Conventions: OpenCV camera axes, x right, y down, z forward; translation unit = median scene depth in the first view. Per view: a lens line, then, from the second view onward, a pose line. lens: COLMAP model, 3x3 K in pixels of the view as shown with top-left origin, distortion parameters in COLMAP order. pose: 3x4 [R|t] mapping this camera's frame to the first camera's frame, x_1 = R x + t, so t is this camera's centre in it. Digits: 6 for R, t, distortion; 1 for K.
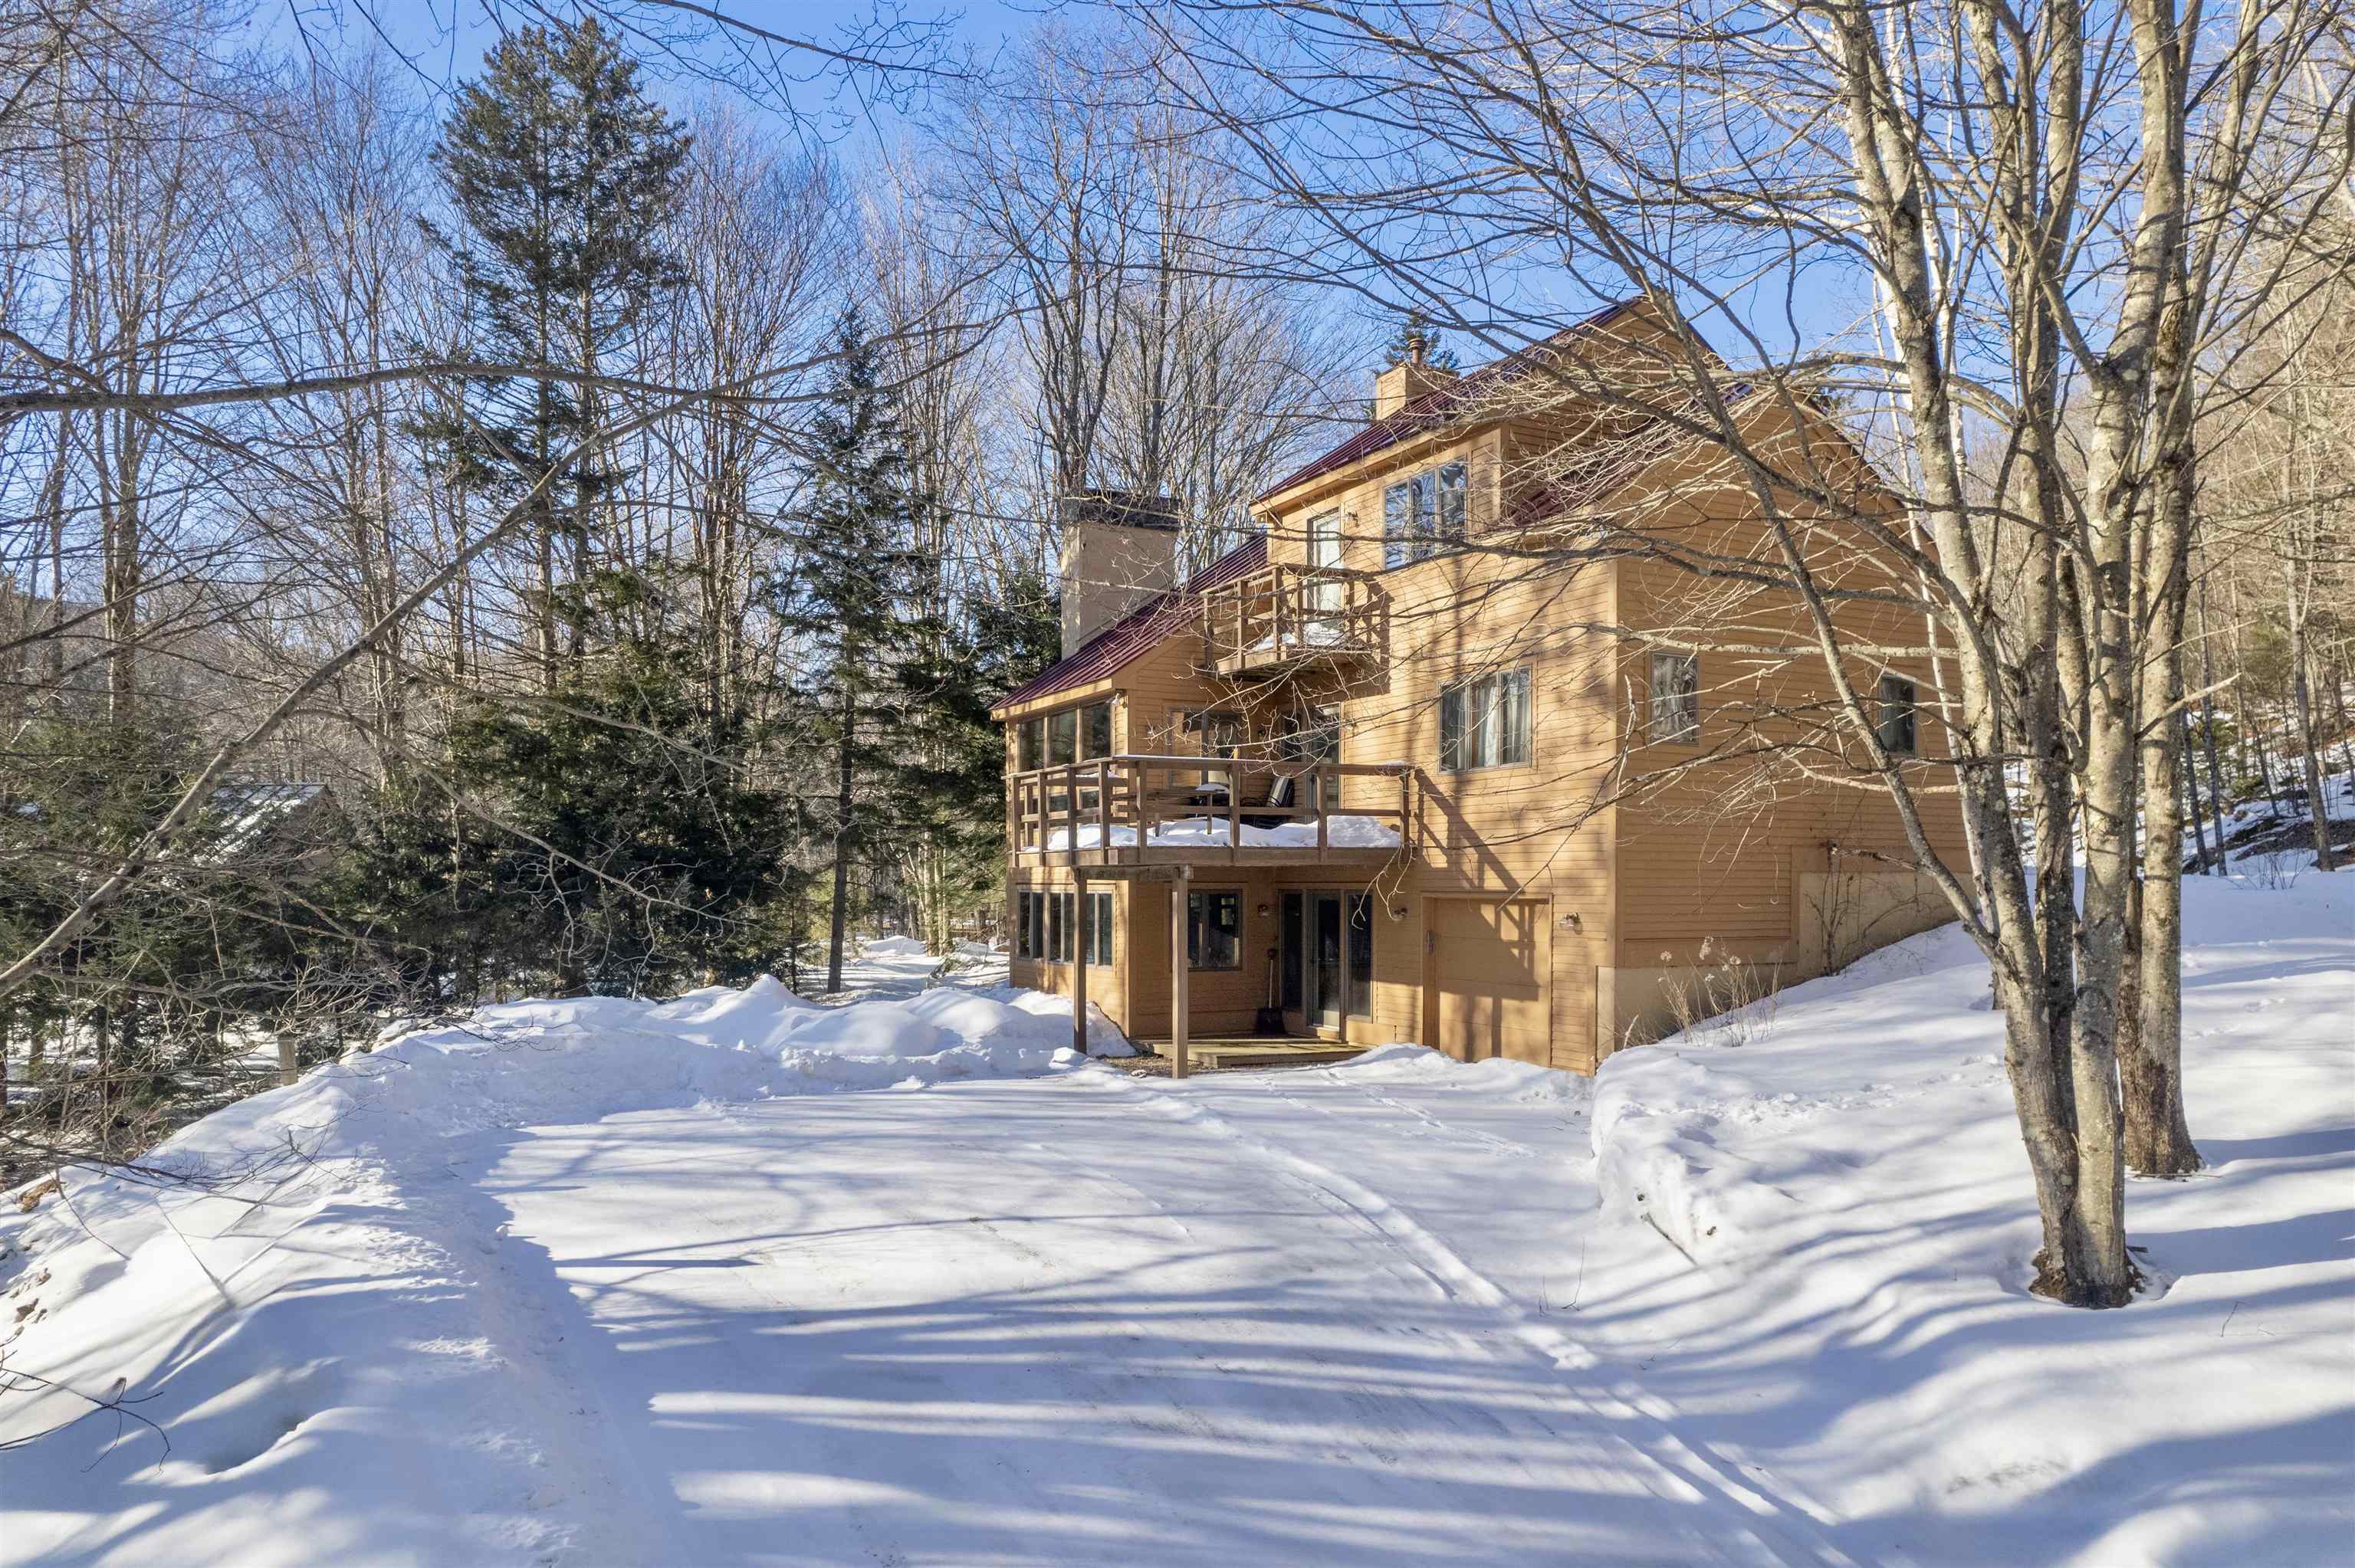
lens RADIAL K [[1525.8, 0, 1159.1], [0, 1525.8, 787.9], [0, 0, 1]] dist [-0.018618, 0.007080]
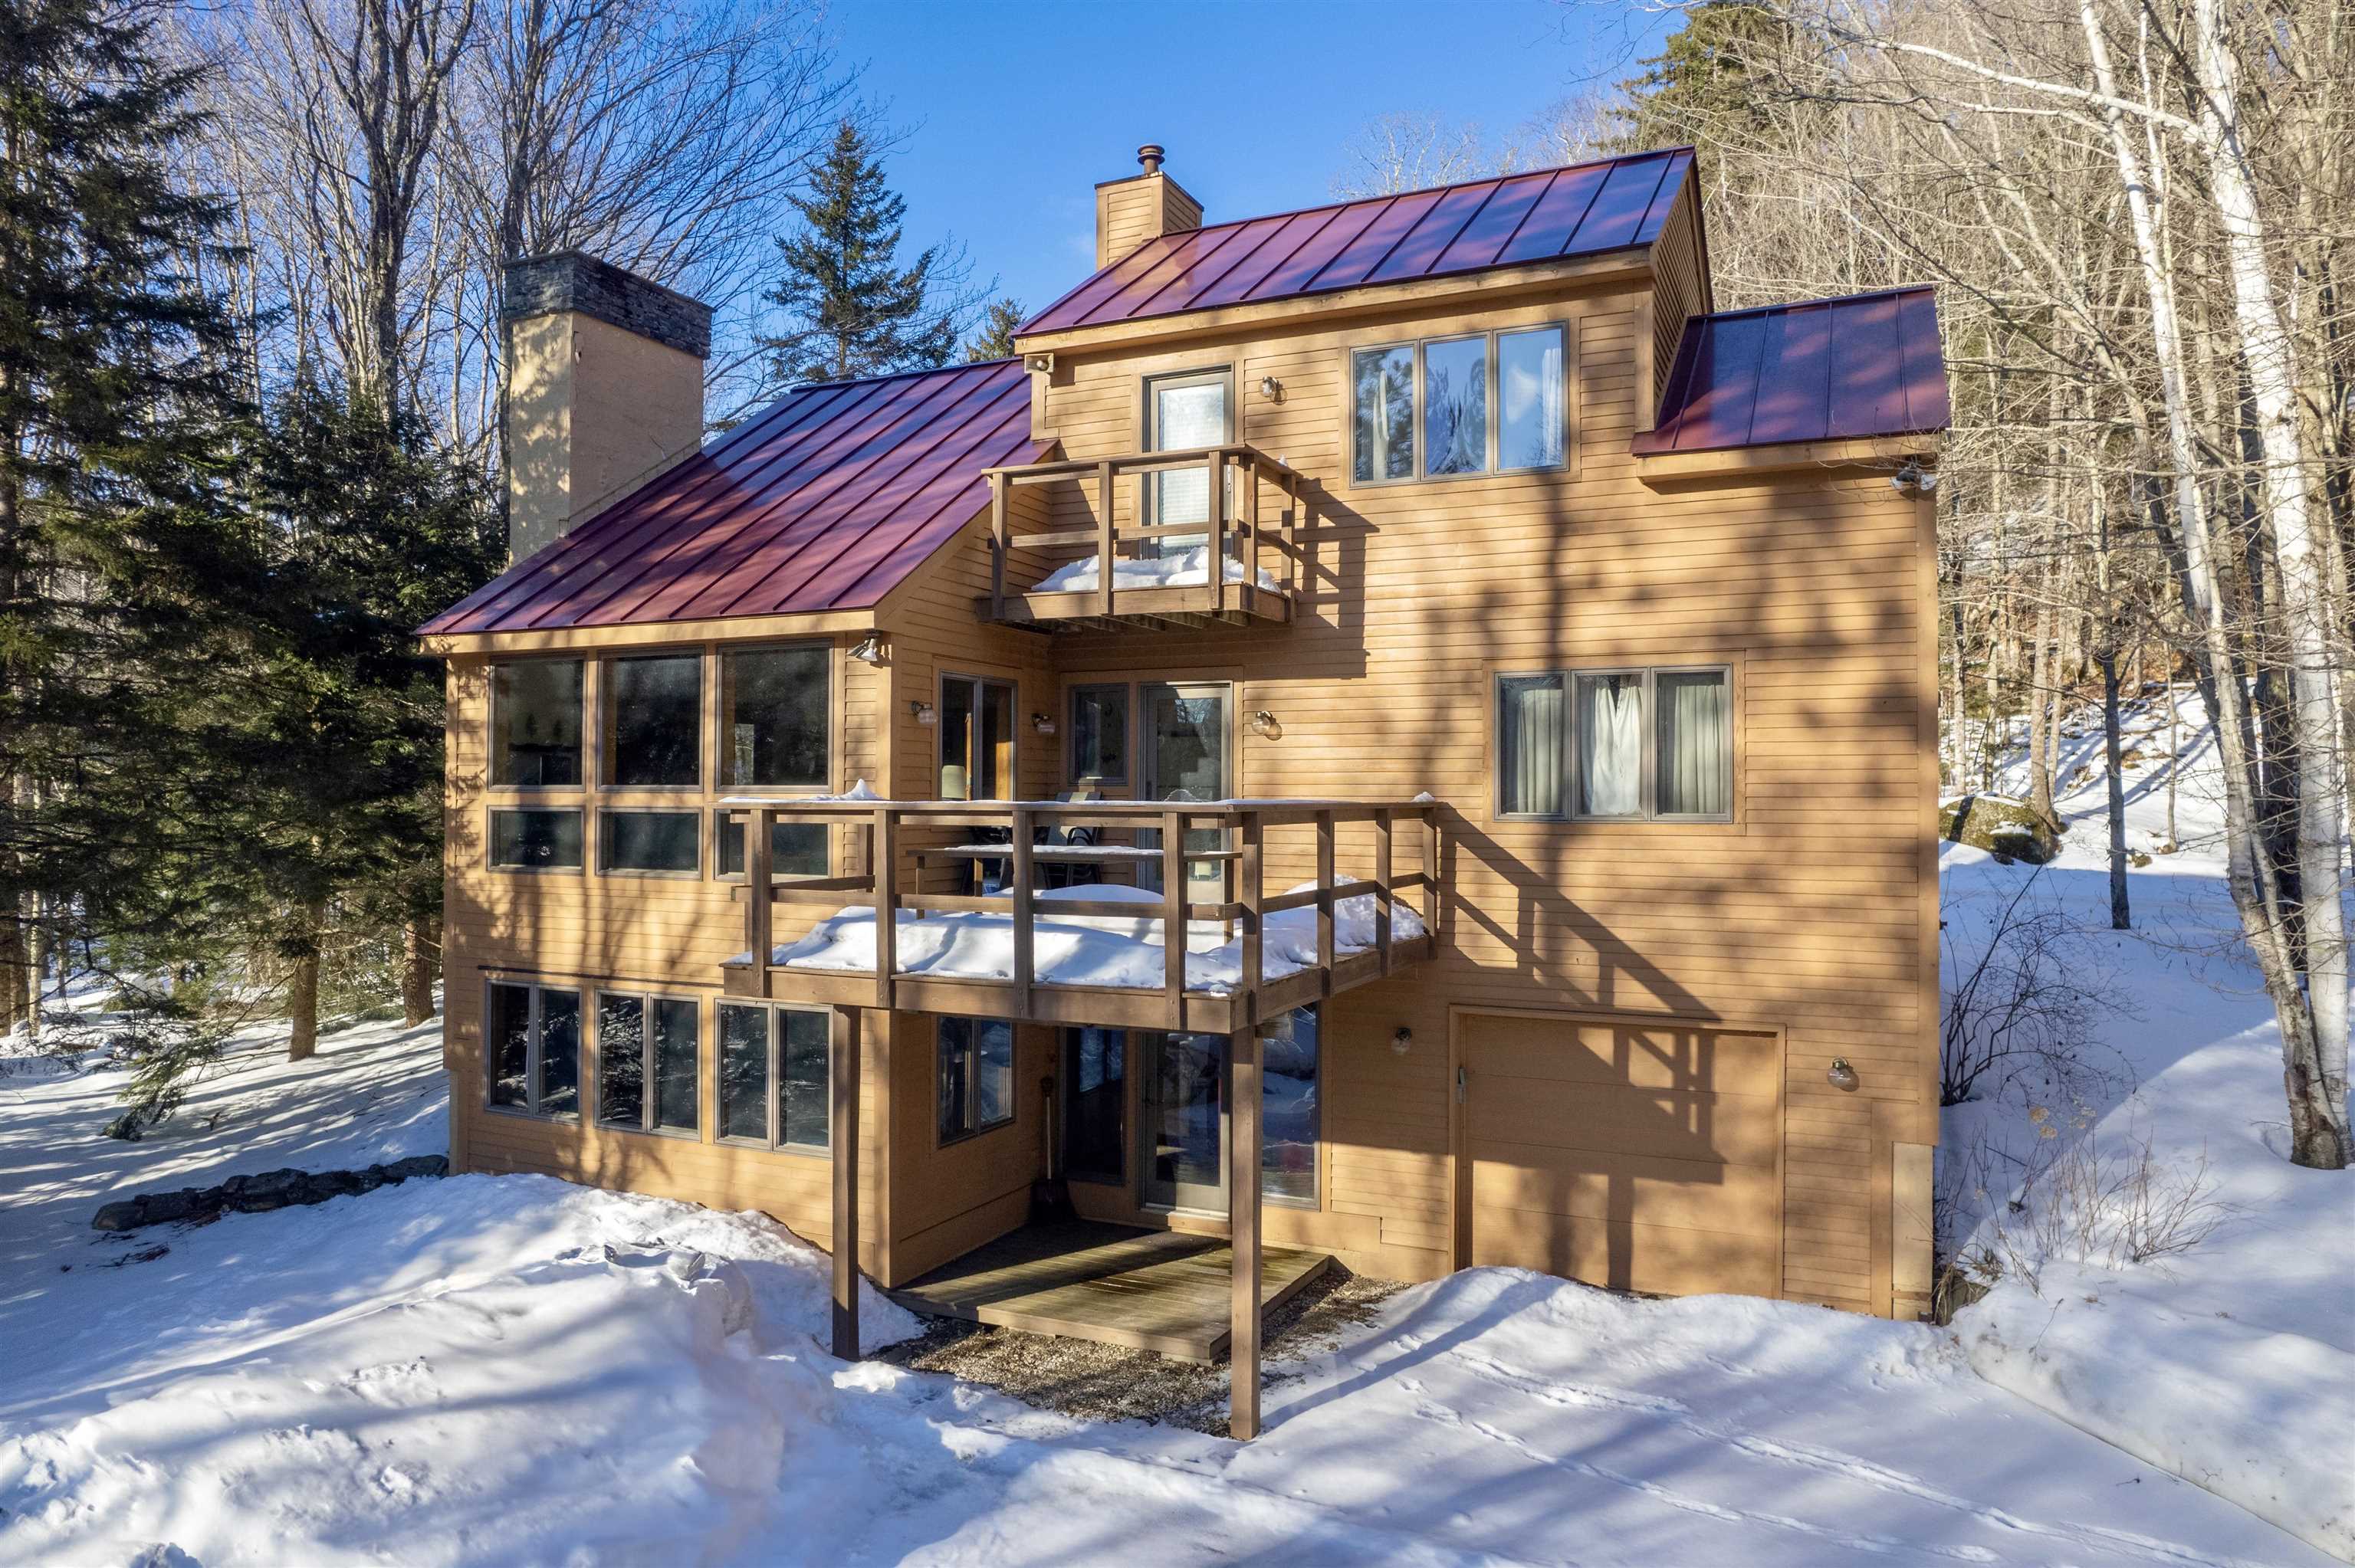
lens RADIAL K [[1525.8, 0, 1159.3], [0, 1525.8, 788.7], [0, 0, 1]] dist [-0.018618, 0.007080]
pose [[0.789256, 0.020216, 0.613732, -0.297212], [-0.043719, 0.998772, 0.023324, -0.028439], [-0.612506, -0.045240, 0.789170, 0.560465]]
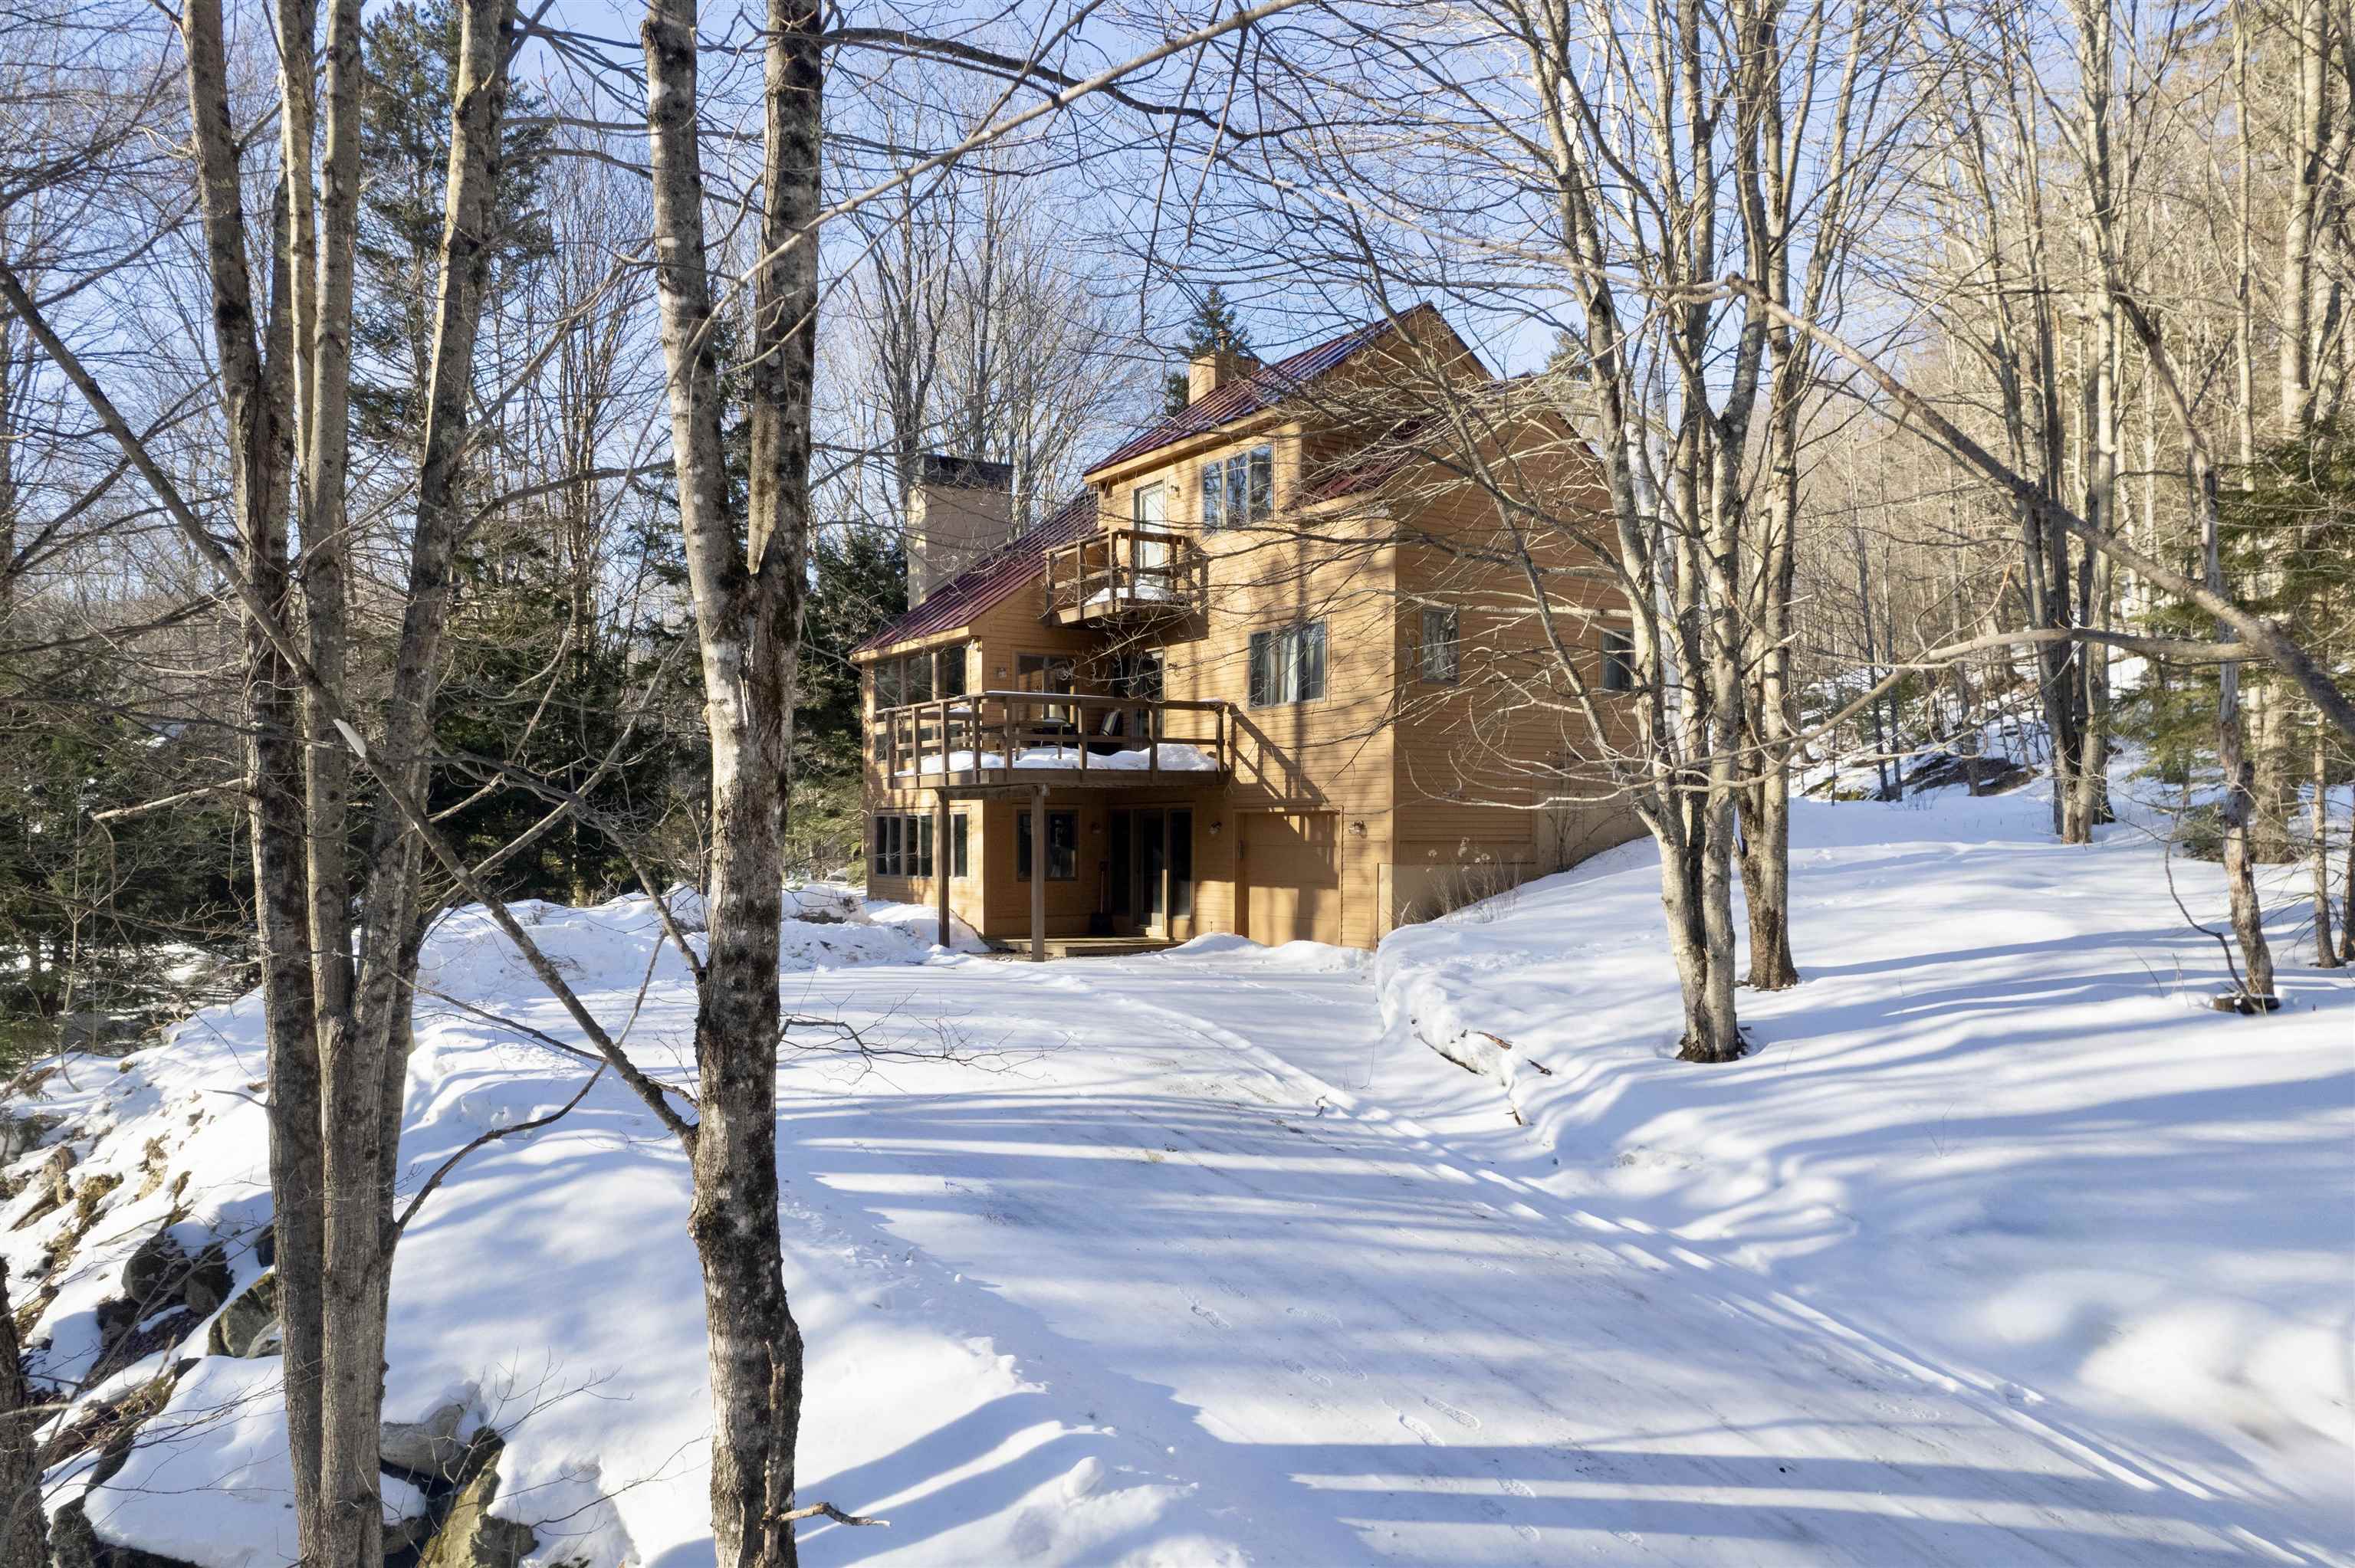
lens RADIAL K [[1525.8, 0, 1172.2], [0, 1525.8, 799.0], [0, 0, 1]] dist [-0.018618, 0.007080]
pose [[0.988189, -0.008566, 0.152999, -0.058327], [0.002244, 0.999138, 0.041442, 0.011654], [-0.153222, -0.040609, 0.987357, -0.169995]]
